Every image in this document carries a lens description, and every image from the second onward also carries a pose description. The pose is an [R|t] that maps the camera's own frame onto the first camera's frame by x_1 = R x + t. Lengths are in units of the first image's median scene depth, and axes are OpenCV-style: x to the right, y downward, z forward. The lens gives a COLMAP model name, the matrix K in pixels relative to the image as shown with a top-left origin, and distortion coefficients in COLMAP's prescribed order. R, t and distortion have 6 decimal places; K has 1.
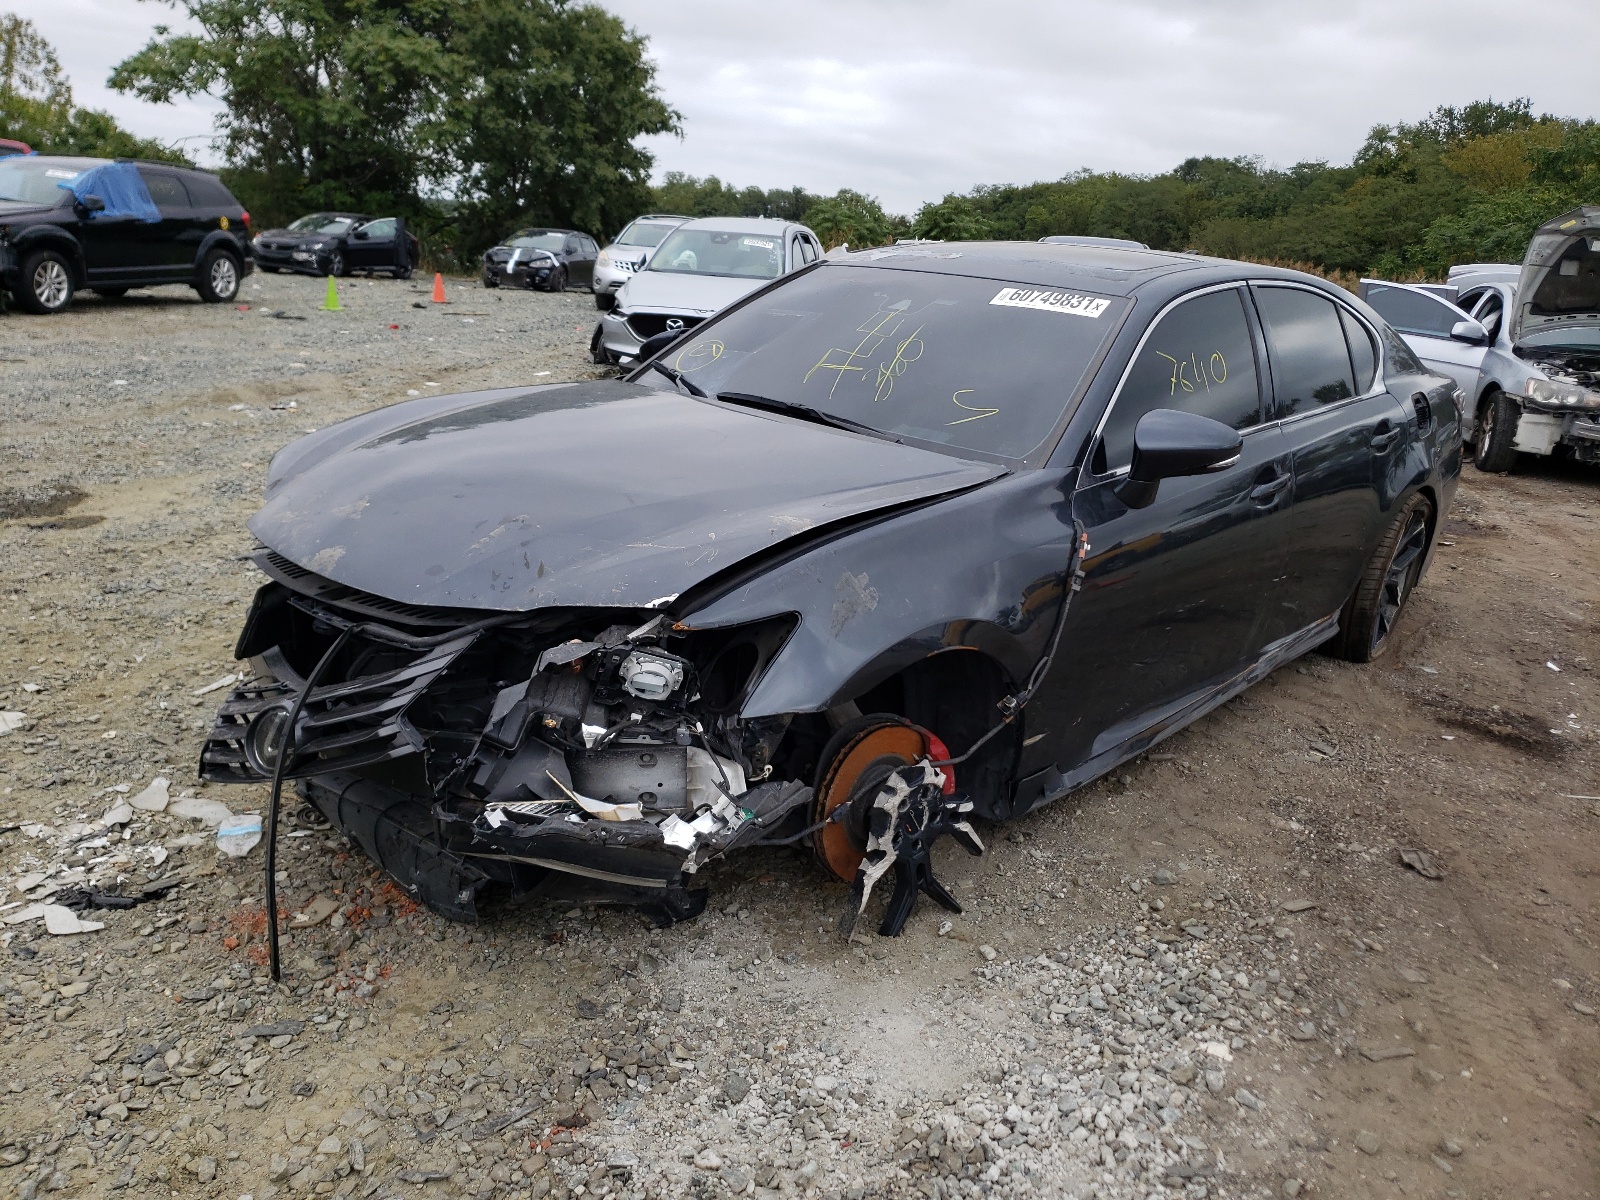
lens RADIAL K [[1217.3, 0, 803.7], [0, 1217.3, 598.3], [0, 0, 1]] dist [-0.002797, 0.001153]
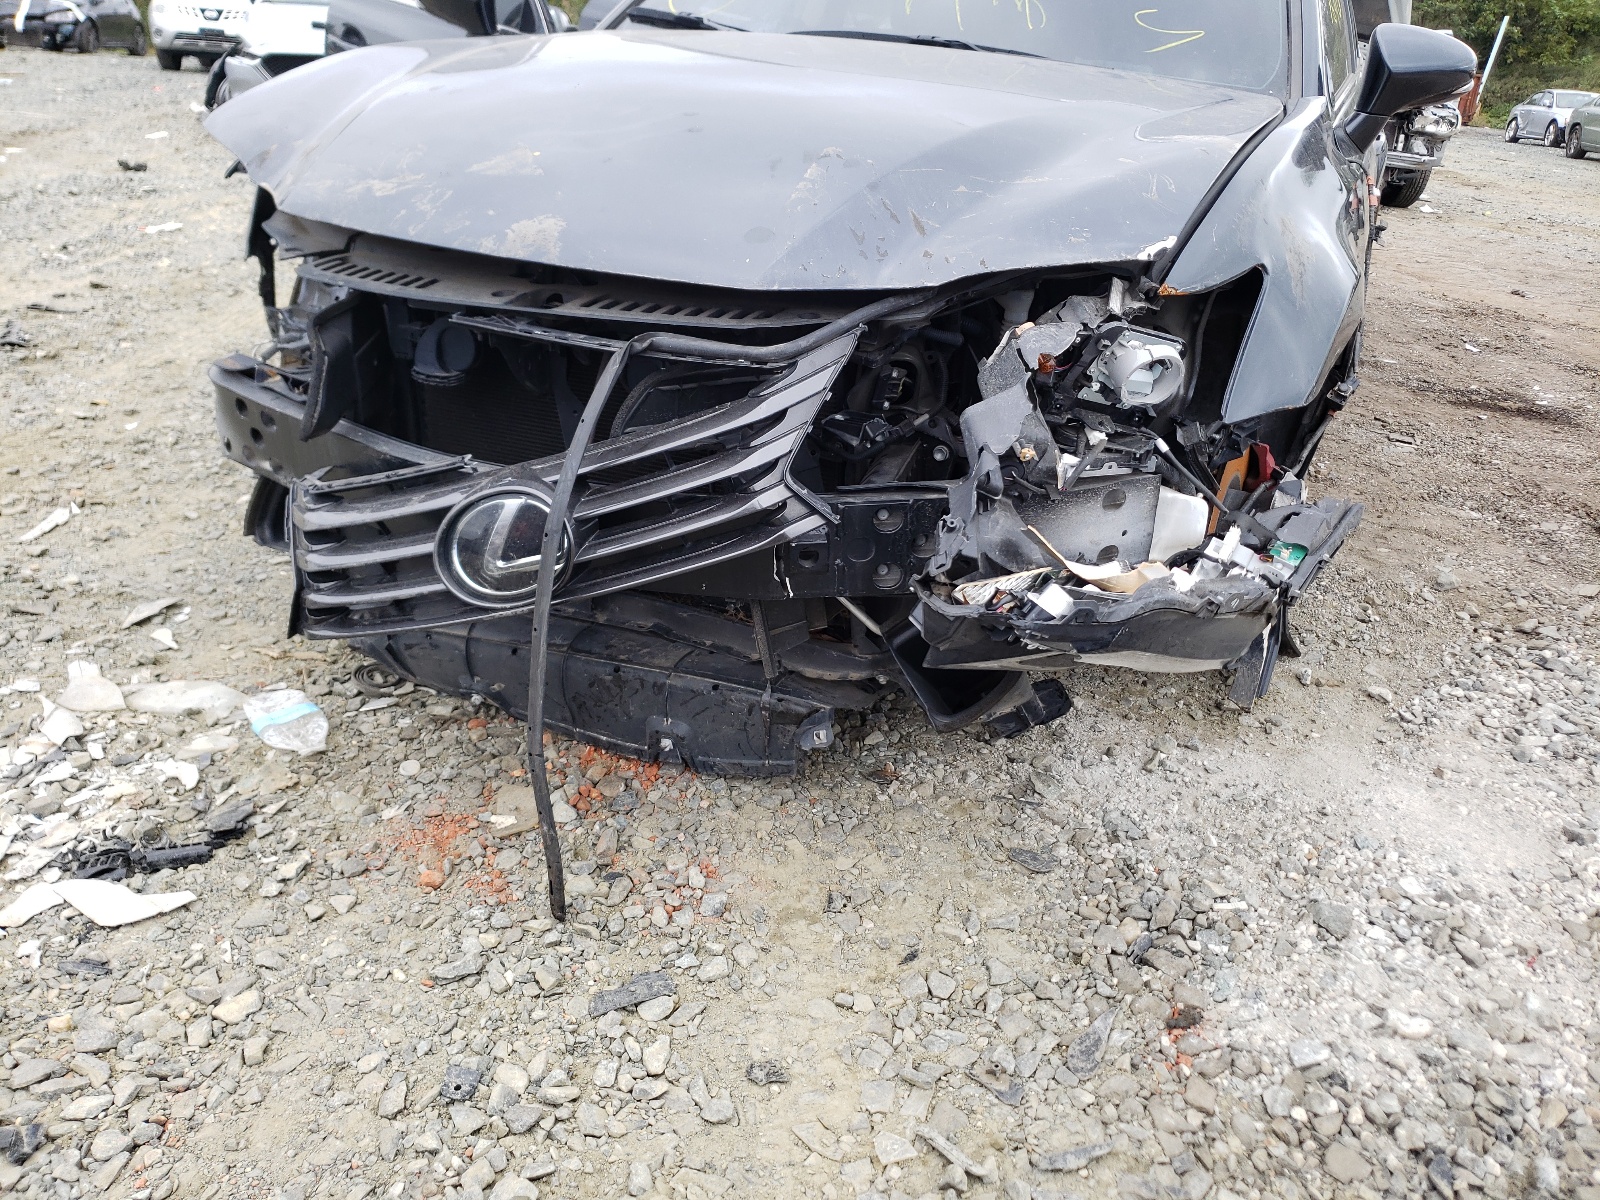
lens RADIAL K [[1217.3, 0, 798.2], [0, 1217.3, 605.0], [0, 0, 1]] dist [-0.002797, 0.001153]
pose [[0.949340, -0.145861, 0.278348, -0.468481], [0.094821, 0.977428, 0.188796, 0.043440], [-0.299603, -0.152838, 0.941742, 0.383529]]
